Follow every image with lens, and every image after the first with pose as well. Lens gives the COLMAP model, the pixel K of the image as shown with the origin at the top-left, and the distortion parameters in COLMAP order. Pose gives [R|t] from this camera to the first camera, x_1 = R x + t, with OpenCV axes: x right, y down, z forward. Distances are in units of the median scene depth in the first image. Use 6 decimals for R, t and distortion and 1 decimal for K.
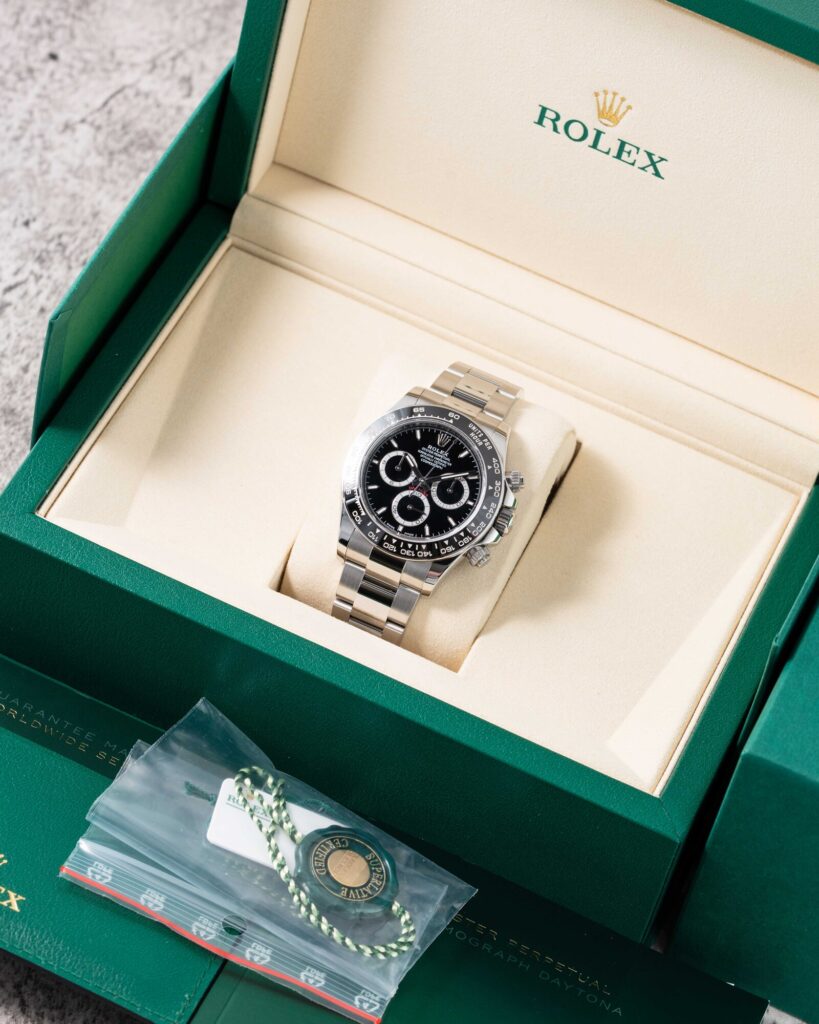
lens RADIAL K [[5439.2, 0, 409.7], [0, 5439.2, 512.2], [0, 0, 1]] dist [-0.055212, 0.000000]
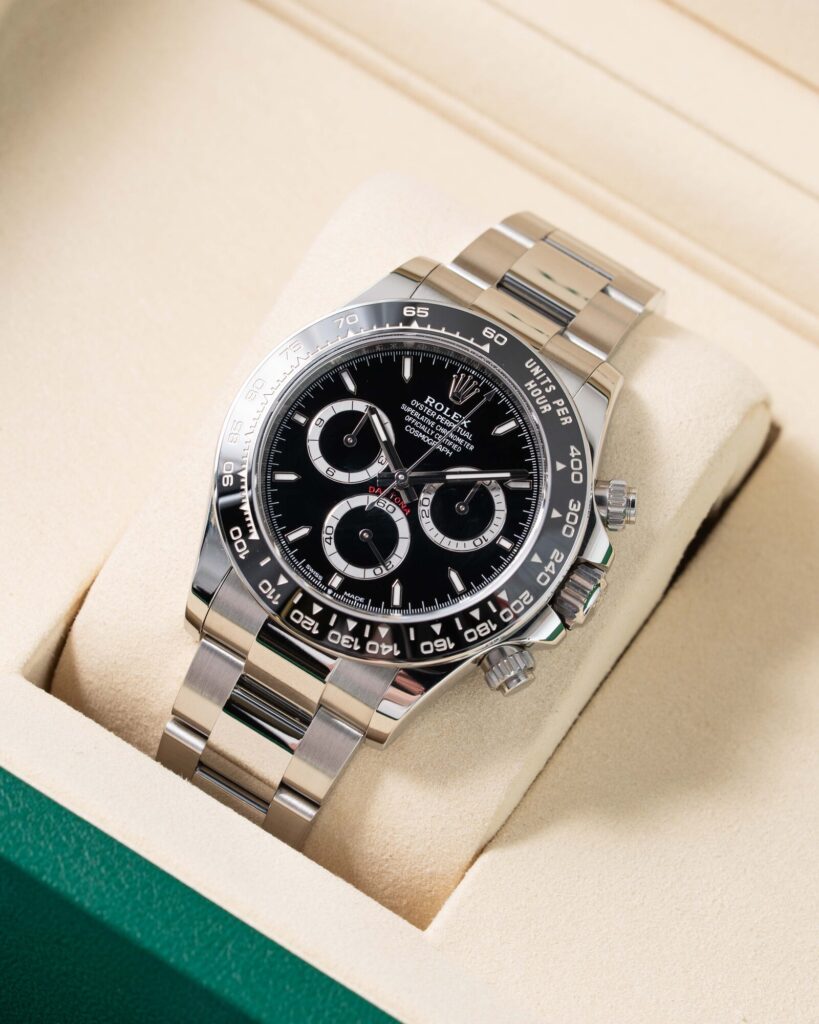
lens RADIAL K [[5439.2, 0, 409.3], [0, 5439.2, 512.2], [0, 0, 1]] dist [-0.055212, 0.000000]
pose [[0.991133, 0.128840, -0.032503, 0.017216], [-0.127615, 0.991122, 0.037310, -0.019081], [0.037021, -0.032831, 0.998775, 0.568277]]
